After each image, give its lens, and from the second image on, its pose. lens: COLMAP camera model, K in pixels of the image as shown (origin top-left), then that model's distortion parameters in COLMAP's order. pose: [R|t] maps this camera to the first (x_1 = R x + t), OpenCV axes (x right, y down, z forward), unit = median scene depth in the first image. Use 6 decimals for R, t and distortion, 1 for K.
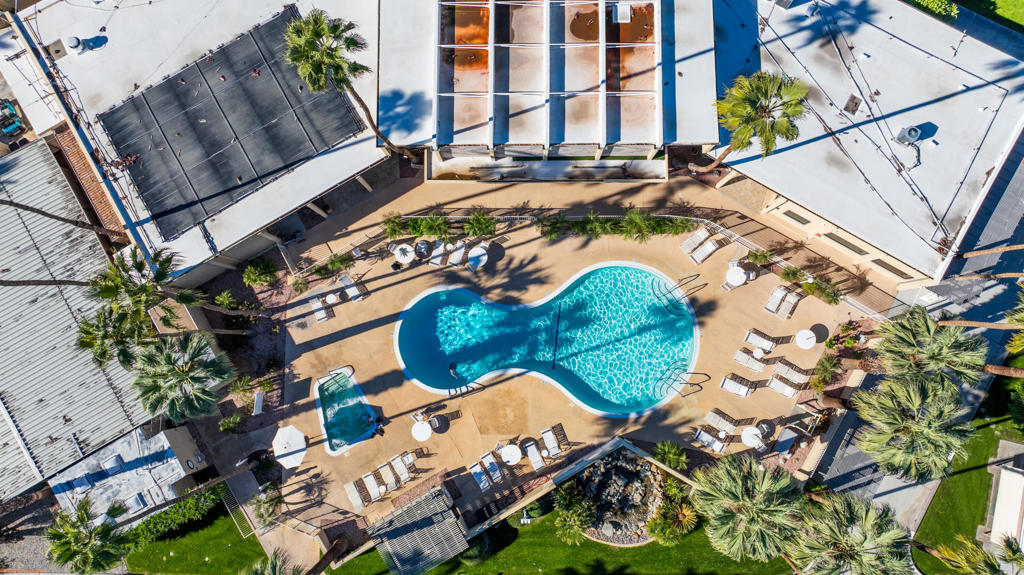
lens RADIAL K [[715.6, 0, 510.9], [0, 715.6, 287.5], [0, 0, 1]] dist [0.000686, -0.001179]
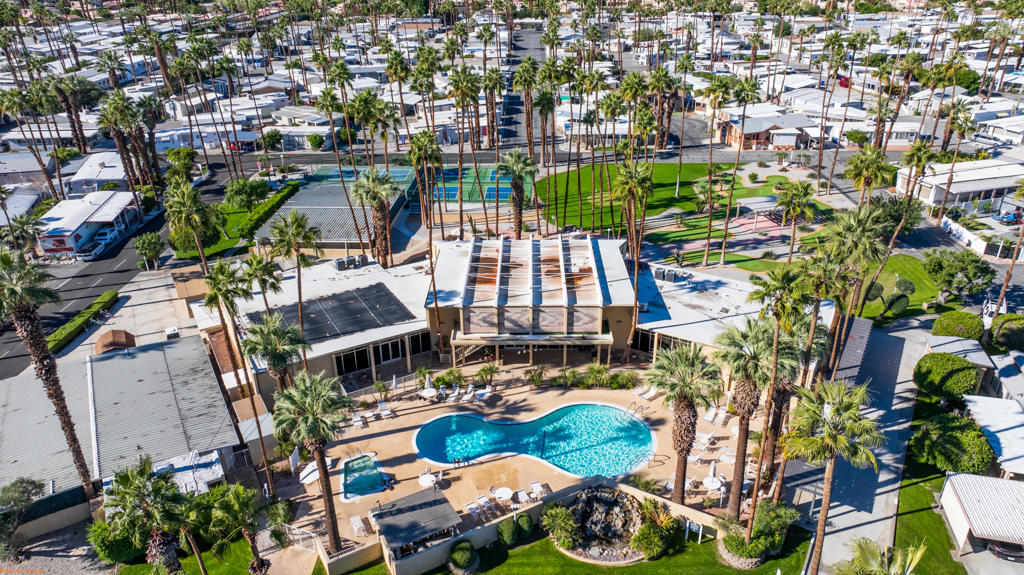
lens RADIAL K [[715.6, 0, 513.1], [0, 715.6, 287.4], [0, 0, 1]] dist [0.000686, -0.001179]
pose [[0.999888, 0.005771, -0.013773, 0.028445], [-0.014790, 0.510441, -0.859786, 1.020346], [0.002068, 0.859893, 0.510469, 0.134969]]
